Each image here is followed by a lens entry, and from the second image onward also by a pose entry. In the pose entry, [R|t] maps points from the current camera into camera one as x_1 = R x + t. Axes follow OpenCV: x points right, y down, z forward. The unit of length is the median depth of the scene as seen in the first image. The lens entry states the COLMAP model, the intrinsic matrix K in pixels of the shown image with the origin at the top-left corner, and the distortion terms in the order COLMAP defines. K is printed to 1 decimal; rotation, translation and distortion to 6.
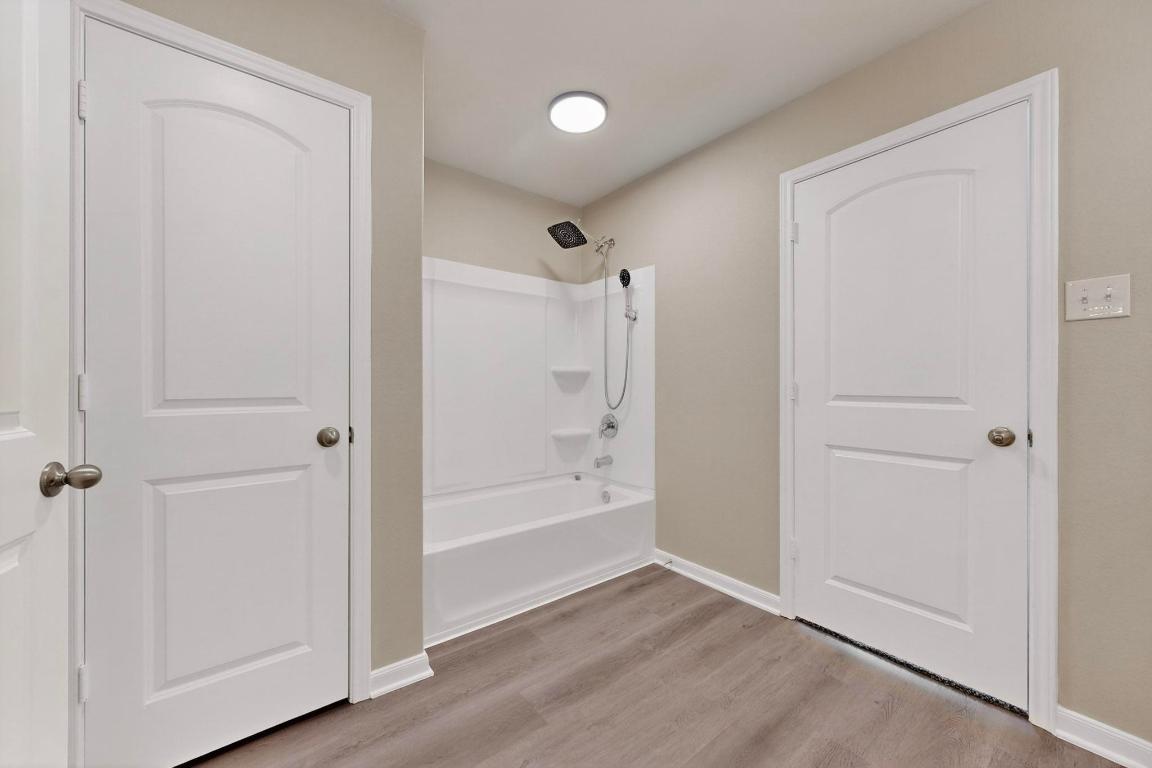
lens RADIAL K [[432.8, 0, 576.0], [0, 432.8, 384.0], [0, 0, 1]] dist [0.001209, 0.000240]
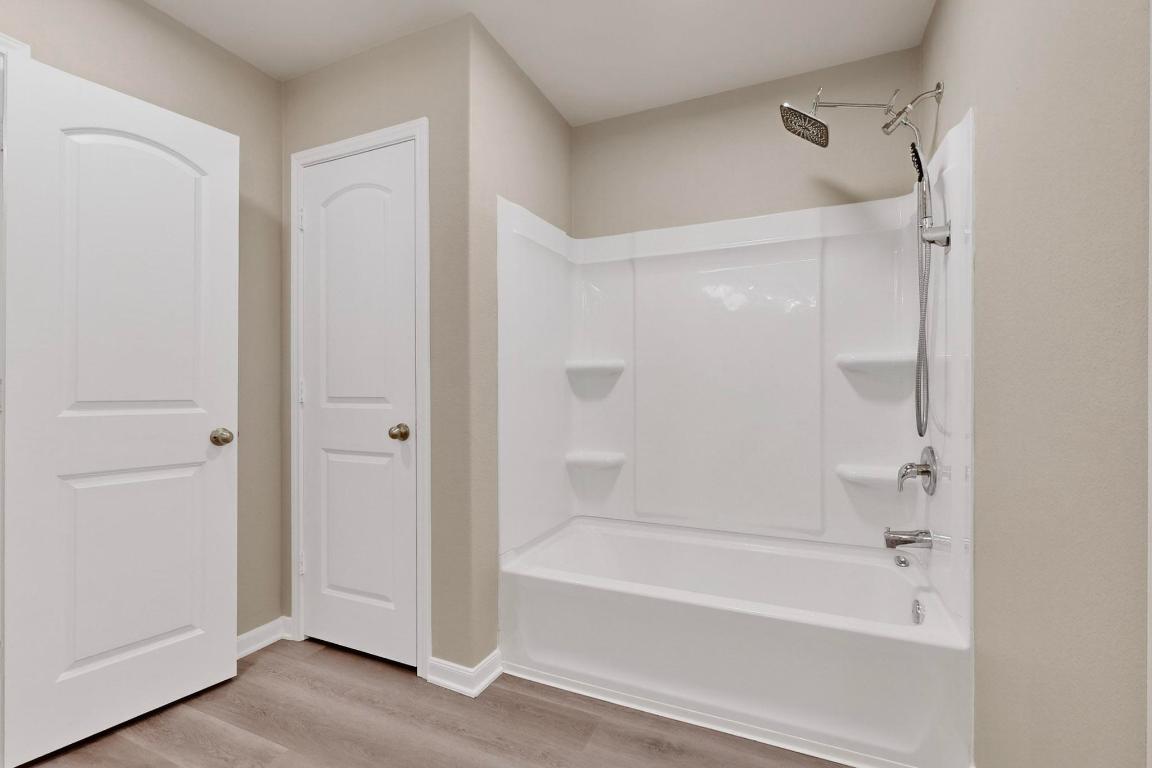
lens RADIAL K [[527.3, 0, 556.5], [0, 527.3, 387.1], [0, 0, 1]] dist [0.001521, 0.000143]
pose [[0.448609, -0.000803, -0.893728, 0.680964], [0.002283, 0.999997, 0.000247, 0.002838], [0.893725, -0.002151, 0.448610, 0.576279]]
